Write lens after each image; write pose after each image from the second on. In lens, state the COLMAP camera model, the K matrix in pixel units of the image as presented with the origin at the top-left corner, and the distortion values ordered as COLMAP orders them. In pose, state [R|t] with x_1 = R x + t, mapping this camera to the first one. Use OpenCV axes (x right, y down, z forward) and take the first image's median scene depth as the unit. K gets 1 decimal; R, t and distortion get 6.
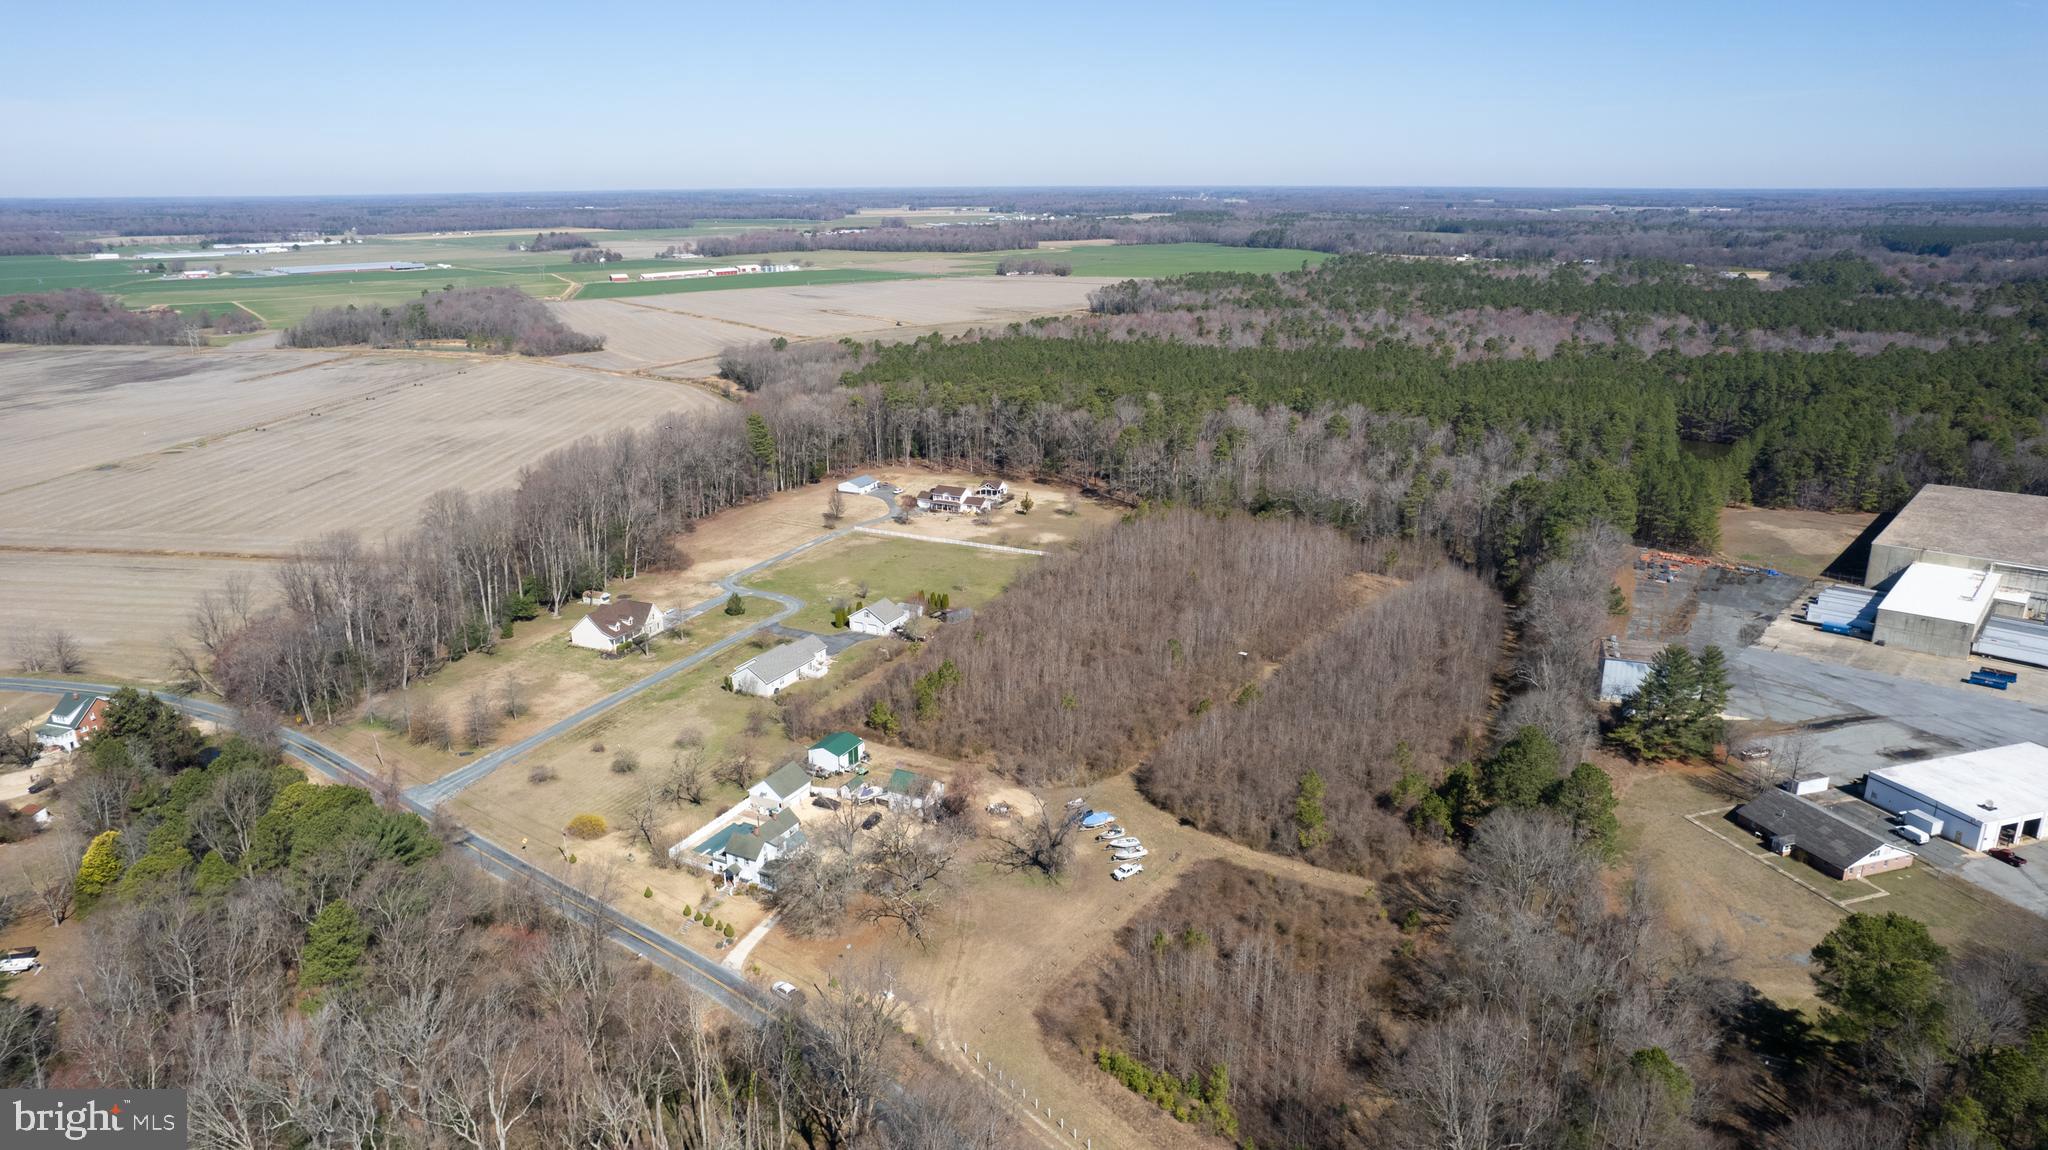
lens RADIAL K [[1314.0, 0, 1008.8], [0, 1314.0, 573.3], [0, 0, 1]] dist [-0.086310, 0.081097]
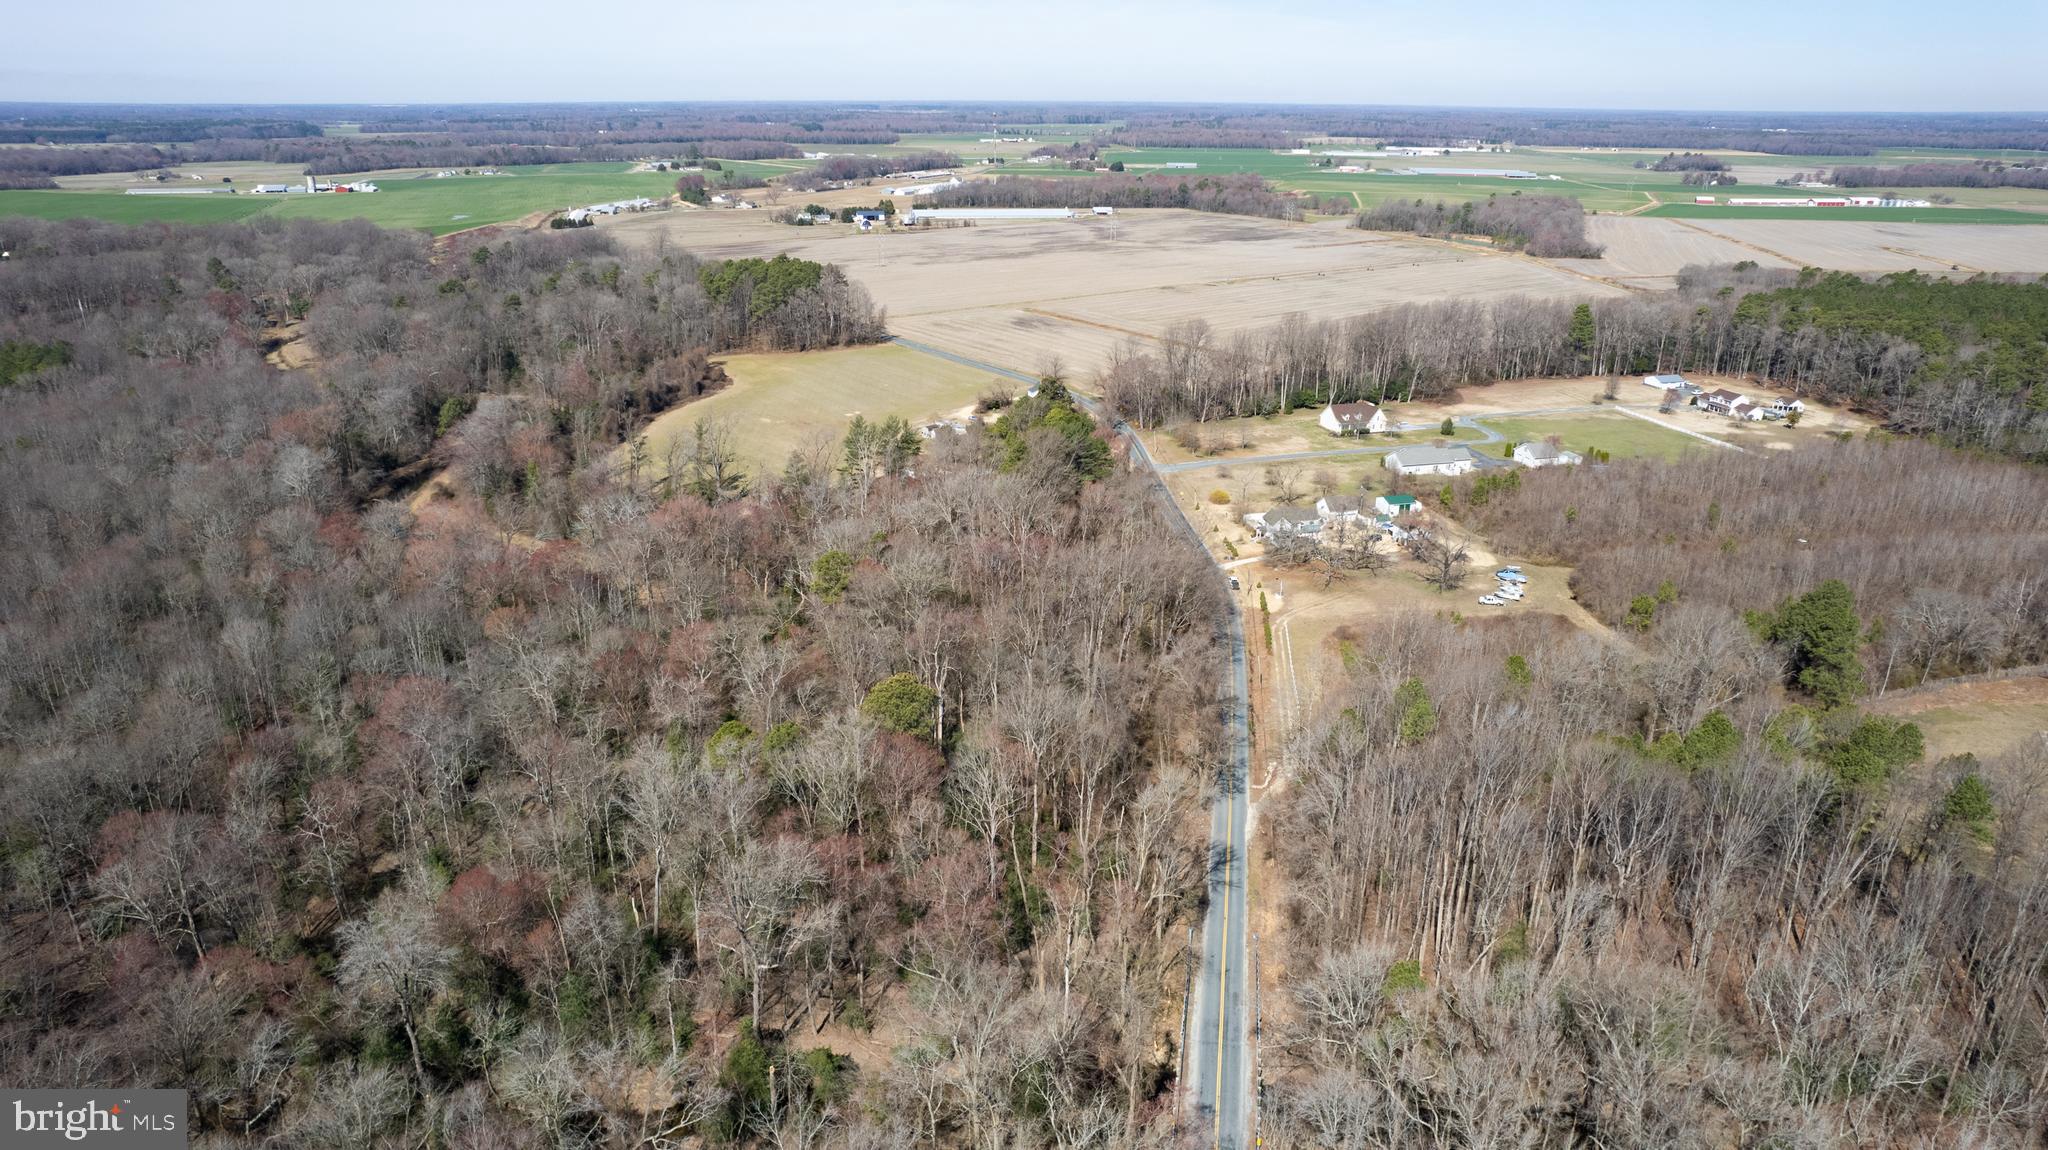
lens RADIAL K [[1314.0, 0, 1008.8], [0, 1314.0, 573.3], [0, 0, 1]] dist [-0.086310, 0.081097]
pose [[0.663291, 0.264970, -0.699883, 0.185480], [-0.222527, 0.962751, 0.153596, 0.025717], [0.714512, 0.053864, 0.697547, -0.089621]]
